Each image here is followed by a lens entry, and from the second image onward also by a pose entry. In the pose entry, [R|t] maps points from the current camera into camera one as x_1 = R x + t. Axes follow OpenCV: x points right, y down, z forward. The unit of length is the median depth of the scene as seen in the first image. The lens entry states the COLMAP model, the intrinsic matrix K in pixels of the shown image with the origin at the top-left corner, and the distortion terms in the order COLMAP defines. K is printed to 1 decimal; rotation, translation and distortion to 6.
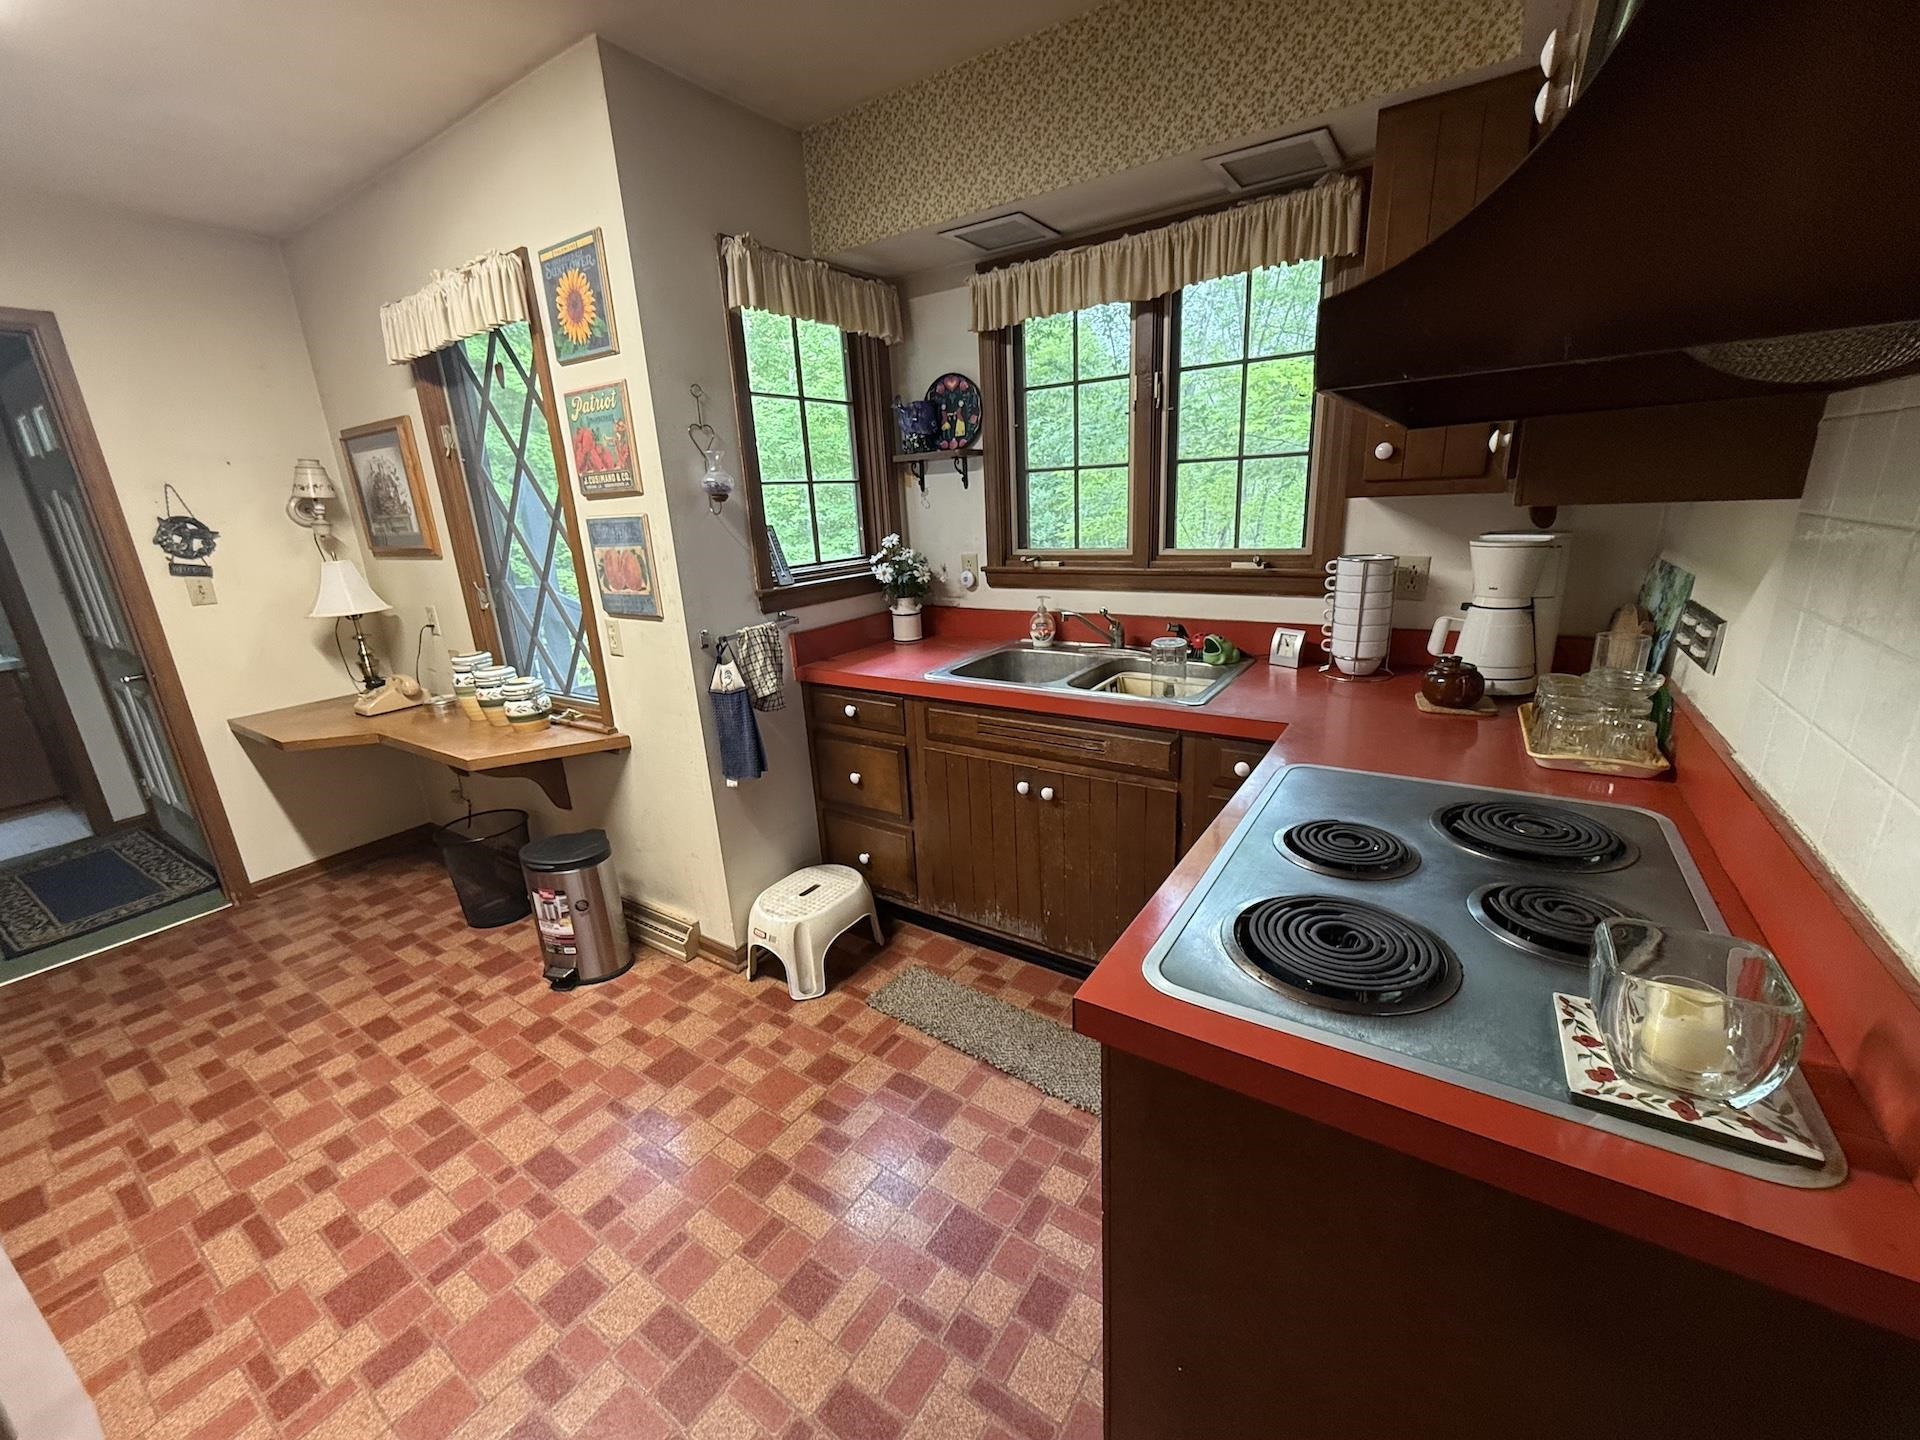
lens RADIAL K [[777.2, 0, 960.1], [0, 777.2, 702.5], [0, 0, 1]] dist [-0.003545, 0.000831]
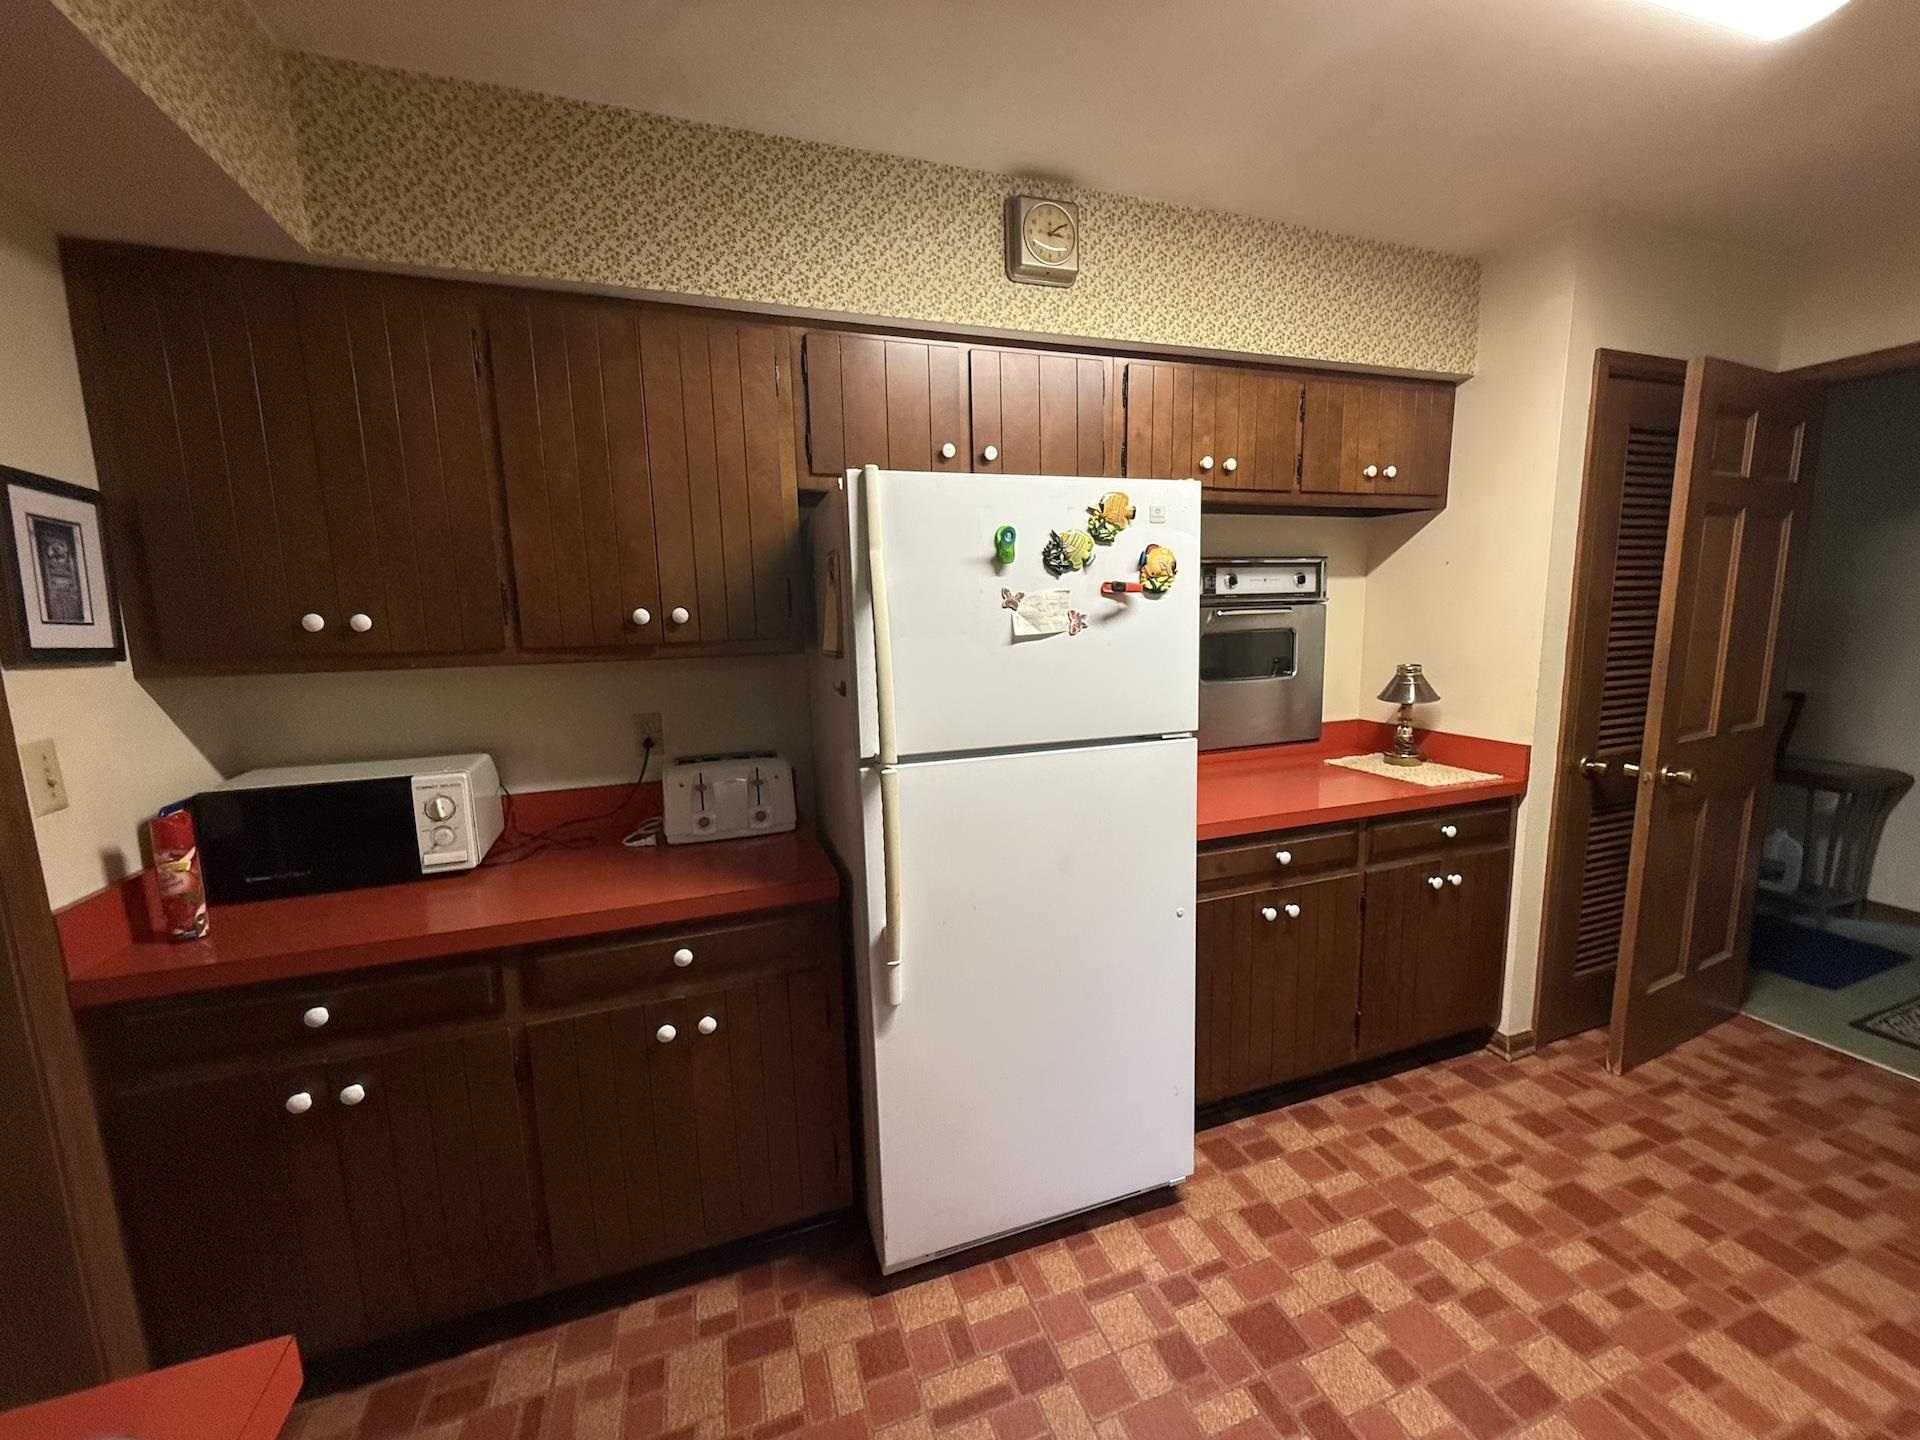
lens RADIAL K [[777.2, 0, 970.7], [0, 777.2, 720.5], [0, 0, 1]] dist [-0.003545, 0.000831]
pose [[-0.585990, 0.181255, -0.789786, 0.101070], [-0.160721, 0.929300, 0.332521, -0.210719], [0.794220, 0.321789, -0.515429, 0.710024]]
